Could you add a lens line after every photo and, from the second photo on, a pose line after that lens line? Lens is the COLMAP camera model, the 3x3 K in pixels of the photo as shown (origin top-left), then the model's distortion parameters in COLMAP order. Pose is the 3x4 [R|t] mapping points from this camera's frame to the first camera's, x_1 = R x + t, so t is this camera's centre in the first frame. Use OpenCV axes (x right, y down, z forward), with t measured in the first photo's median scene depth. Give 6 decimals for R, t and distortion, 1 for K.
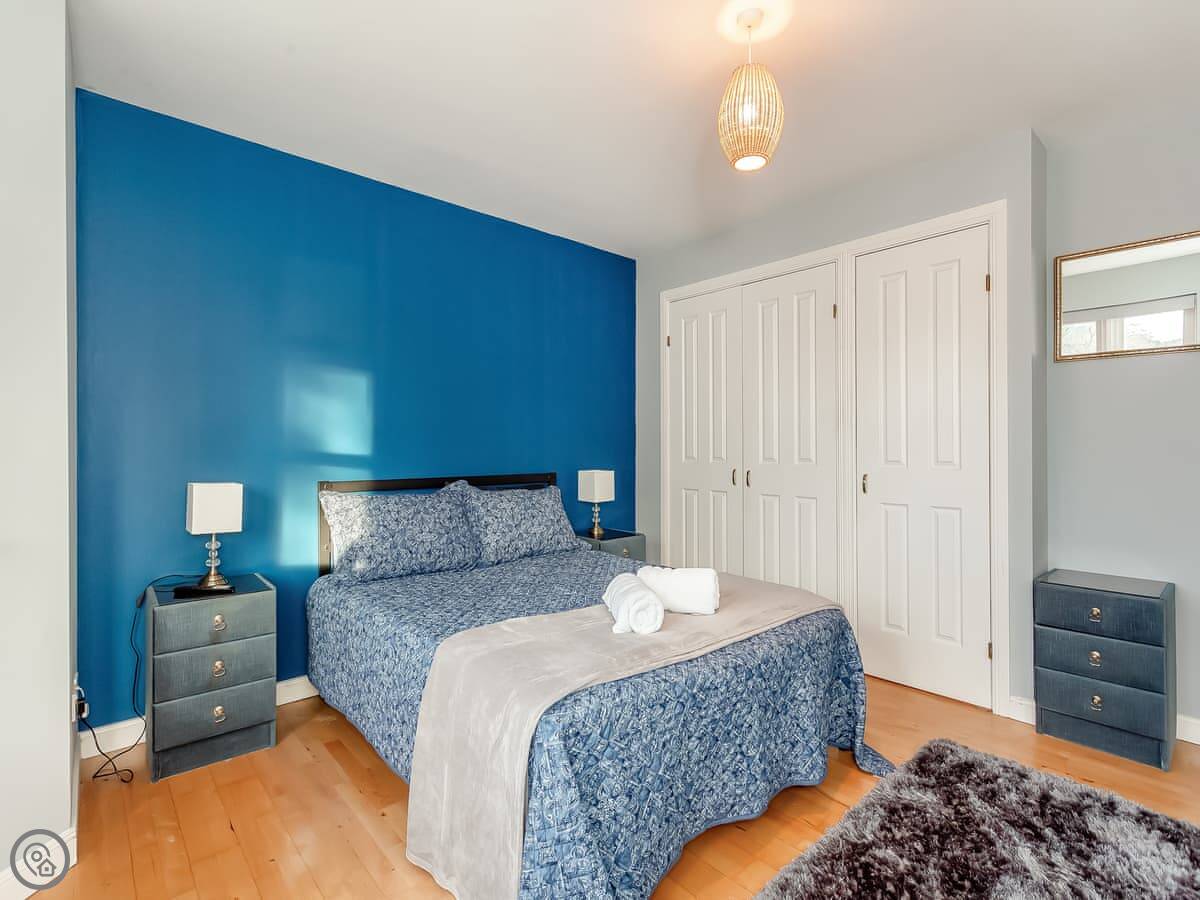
lens RADIAL K [[580.1, 0, 596.4], [0, 580.1, 453.4], [0, 0, 1]] dist [0.011101, -0.000895]
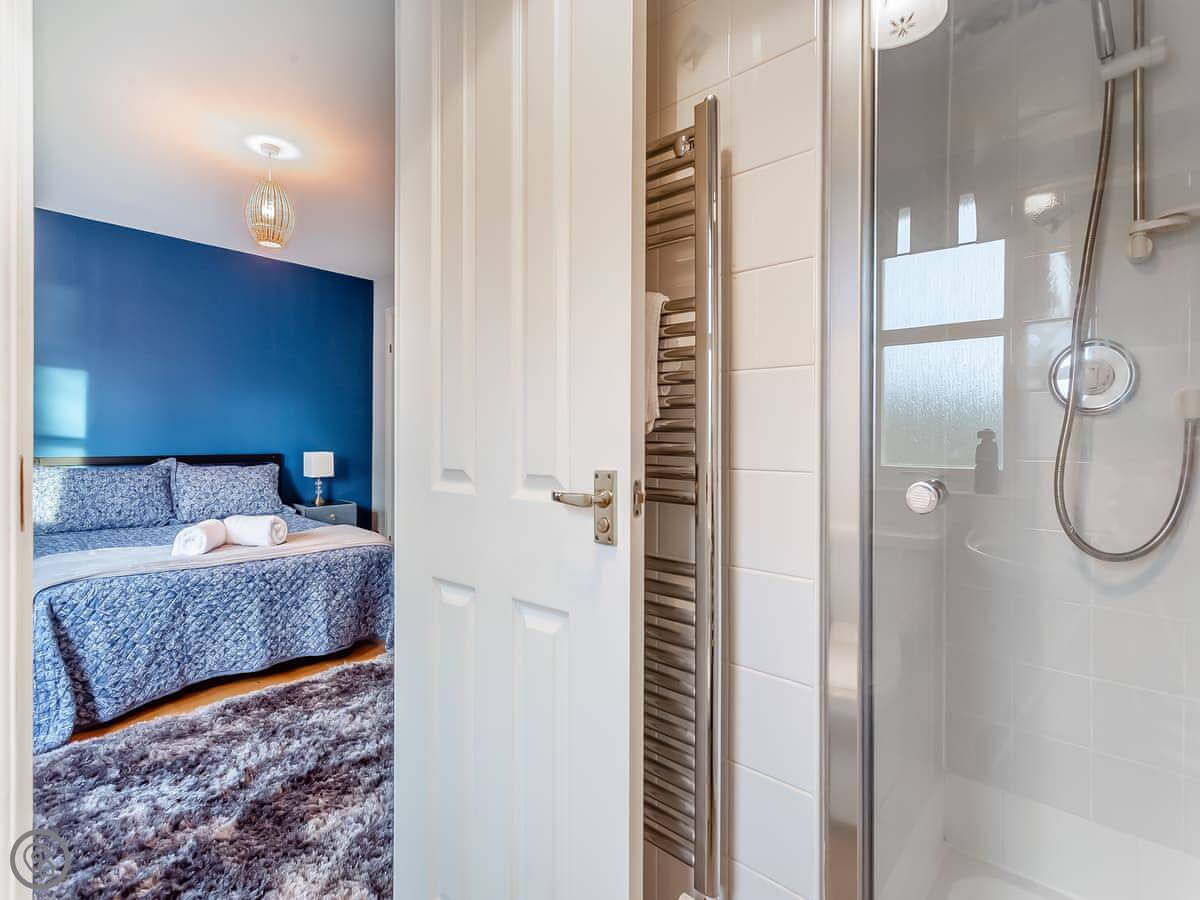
lens RADIAL K [[580.1, 0, 604.0], [0, 580.1, 443.7], [0, 0, 1]] dist [0.011101, -0.000895]
pose [[0.995609, 0.007882, 0.093278, 0.958836], [-0.008114, 0.999965, 0.002104, 0.008199], [-0.093258, -0.002851, 0.995638, -0.575838]]
